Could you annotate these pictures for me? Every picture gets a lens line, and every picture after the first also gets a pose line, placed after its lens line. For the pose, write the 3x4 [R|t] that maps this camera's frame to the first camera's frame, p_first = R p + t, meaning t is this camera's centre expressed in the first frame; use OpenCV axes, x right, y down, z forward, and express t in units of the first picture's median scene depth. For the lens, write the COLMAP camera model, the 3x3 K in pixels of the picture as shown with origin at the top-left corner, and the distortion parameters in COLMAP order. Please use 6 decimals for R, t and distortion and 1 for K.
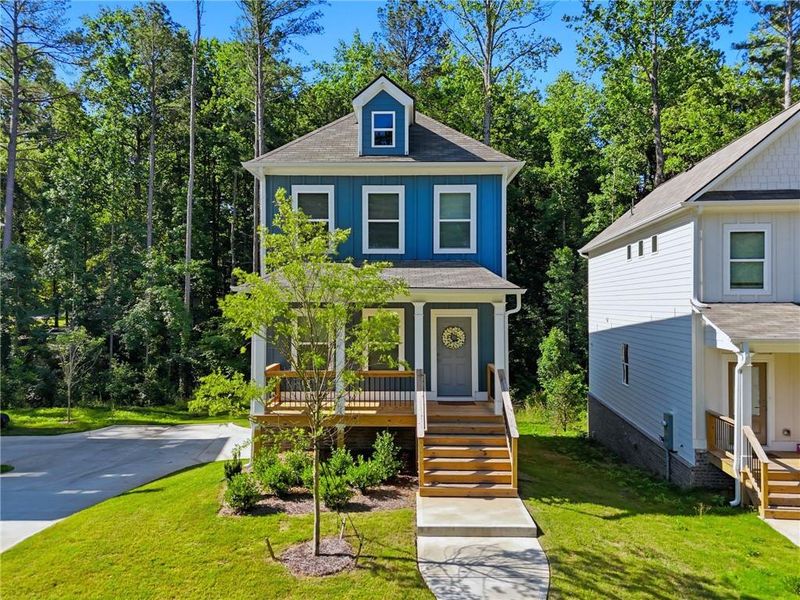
lens RADIAL K [[595.9, 0, 400.7], [0, 595.9, 300.7], [0, 0, 1]] dist [0.052525, -0.043222]
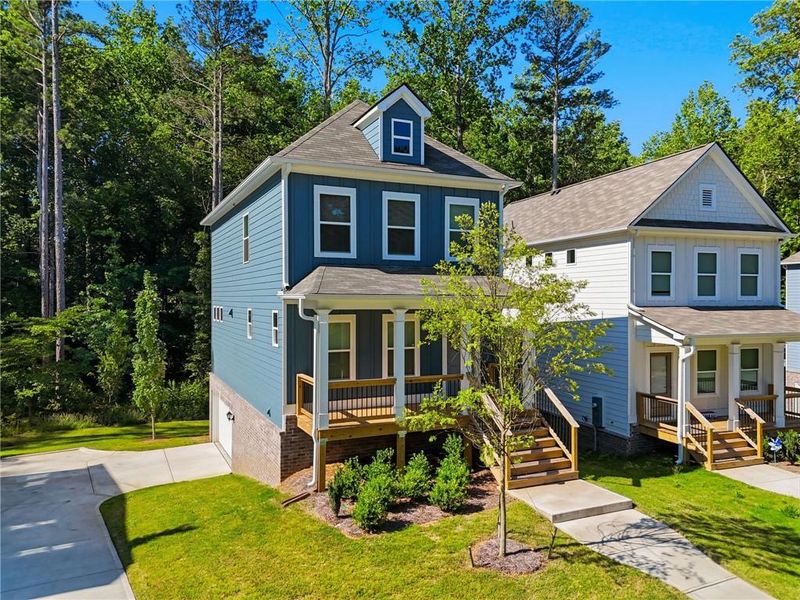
lens RADIAL K [[595.9, 0, 403.7], [0, 595.9, 299.9], [0, 0, 1]] dist [0.052525, -0.043222]
pose [[0.898904, -0.000677, 0.438146, -0.452547], [-0.002184, 0.999979, 0.006025, -0.016573], [-0.438141, -0.006373, 0.898884, 0.083071]]
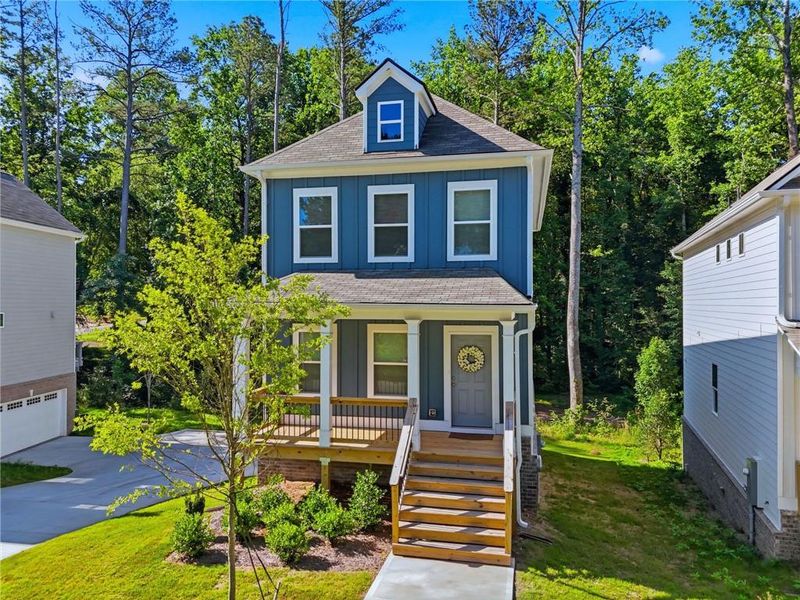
lens RADIAL K [[595.9, 0, 399.2], [0, 595.9, 299.8], [0, 0, 1]] dist [0.052525, -0.043222]
pose [[0.979289, -0.000872, -0.202466, 0.156049], [0.000472, 0.999998, -0.002025, -0.020666], [0.202467, 0.001888, 0.979287, 0.132671]]
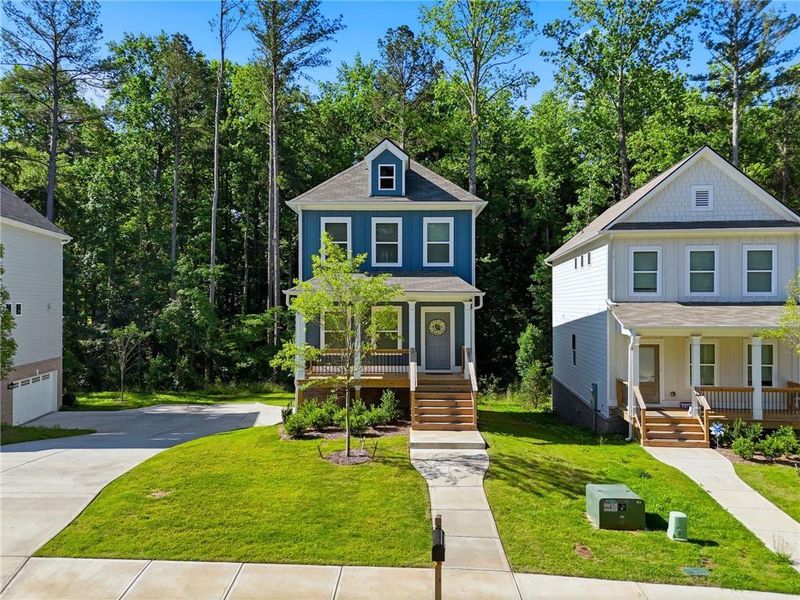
lens RADIAL K [[595.9, 0, 400.9], [0, 595.9, 300.8], [0, 0, 1]] dist [0.052525, -0.043222]
pose [[0.999982, 0.000915, 0.005863, -0.004016], [-0.000907, 0.999999, -0.001475, 0.002733], [-0.005864, 0.001470, 0.999982, -0.372413]]
